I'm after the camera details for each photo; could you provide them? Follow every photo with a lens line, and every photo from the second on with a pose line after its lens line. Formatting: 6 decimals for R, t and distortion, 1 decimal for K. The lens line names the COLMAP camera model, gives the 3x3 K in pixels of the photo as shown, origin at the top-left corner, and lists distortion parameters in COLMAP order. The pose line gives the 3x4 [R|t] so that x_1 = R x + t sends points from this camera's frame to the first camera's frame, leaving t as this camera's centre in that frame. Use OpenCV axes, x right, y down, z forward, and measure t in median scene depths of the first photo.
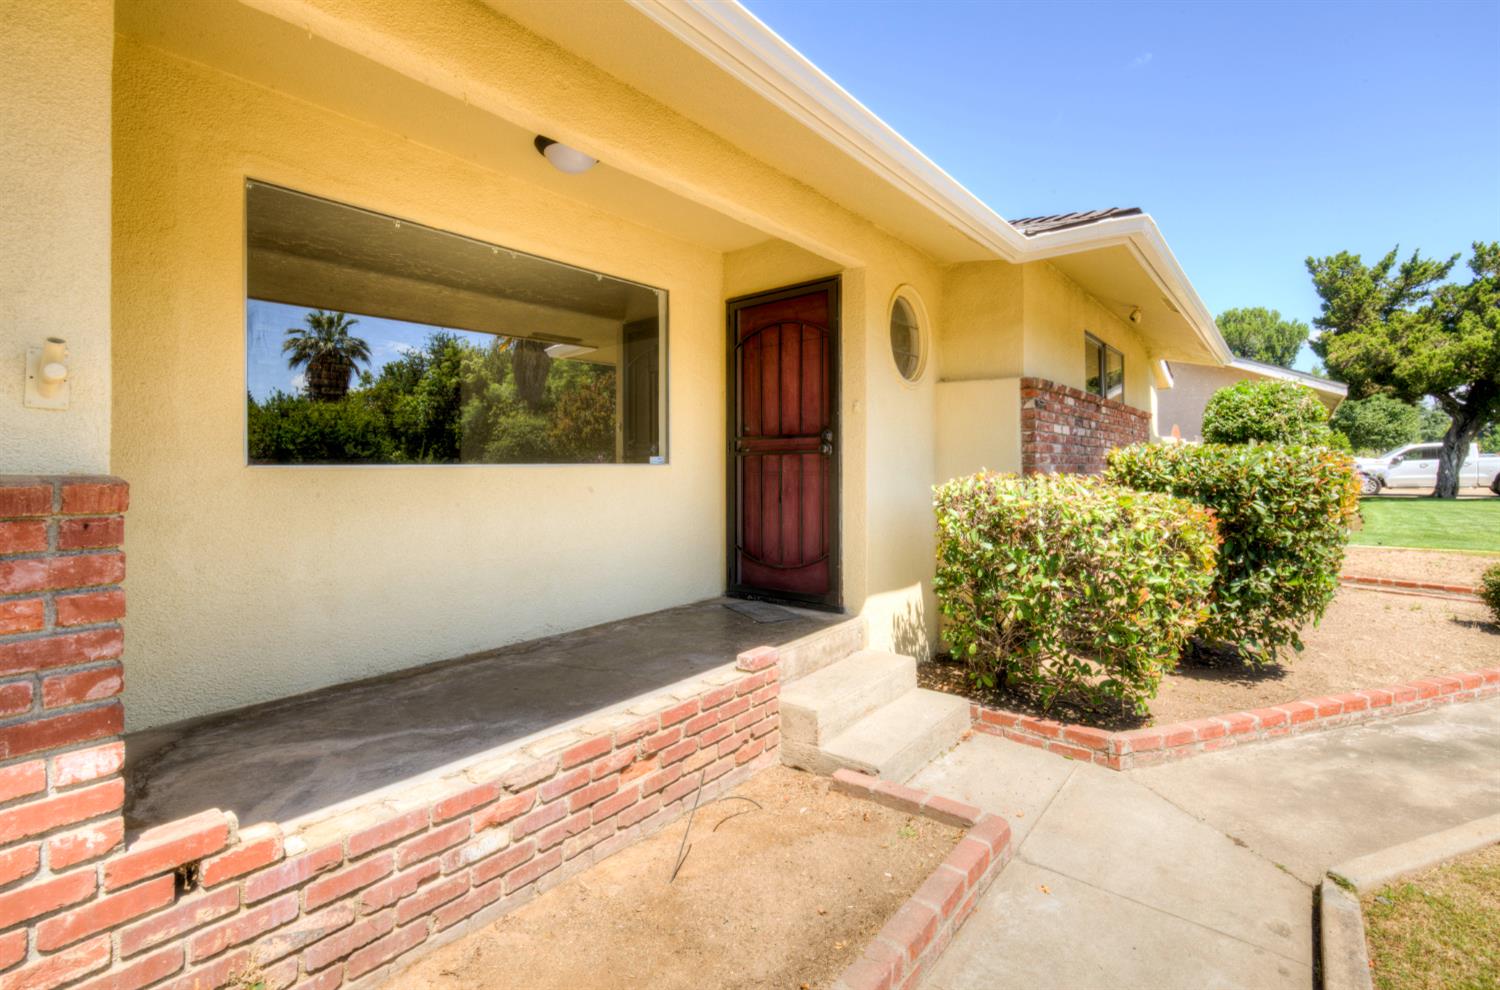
lens RADIAL K [[663.4, 0, 745.4], [0, 663.4, 469.2], [0, 0, 1]] dist [0.000775, 0.000090]
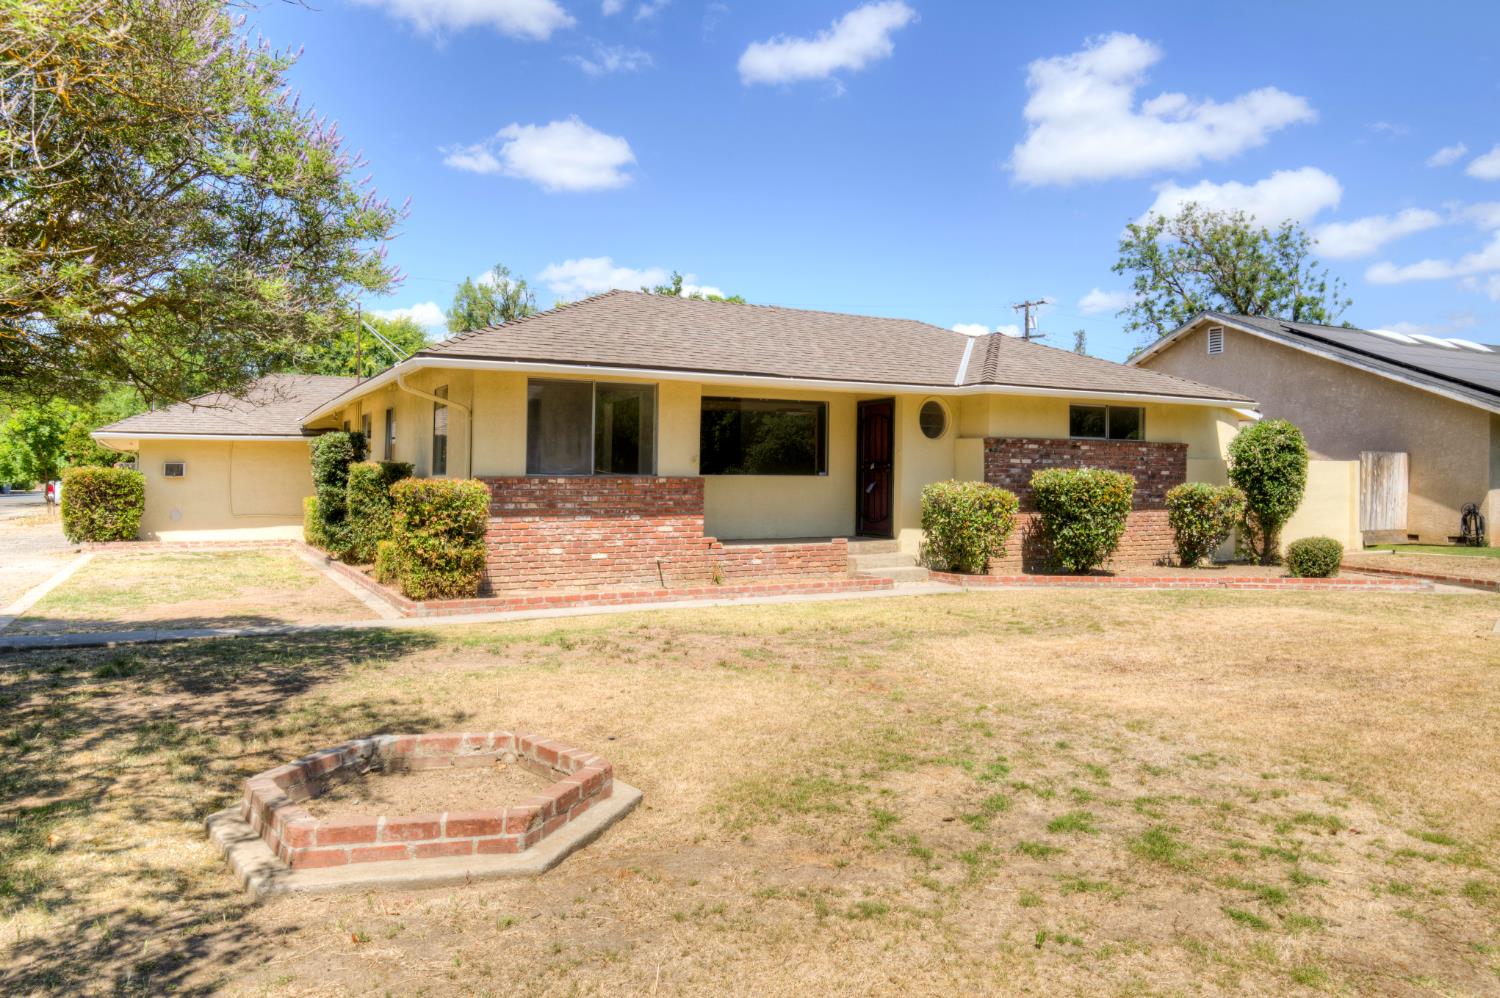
lens RADIAL K [[962.1, 0, 750.0], [0, 962.1, 499.0], [0, 0, 1]] dist [-0.000208, -0.000034]
pose [[0.933009, 0.021038, -0.359238, 0.930900], [-0.012665, 0.999591, 0.025643, -0.011402], [0.359631, -0.019375, 0.932894, -2.491683]]
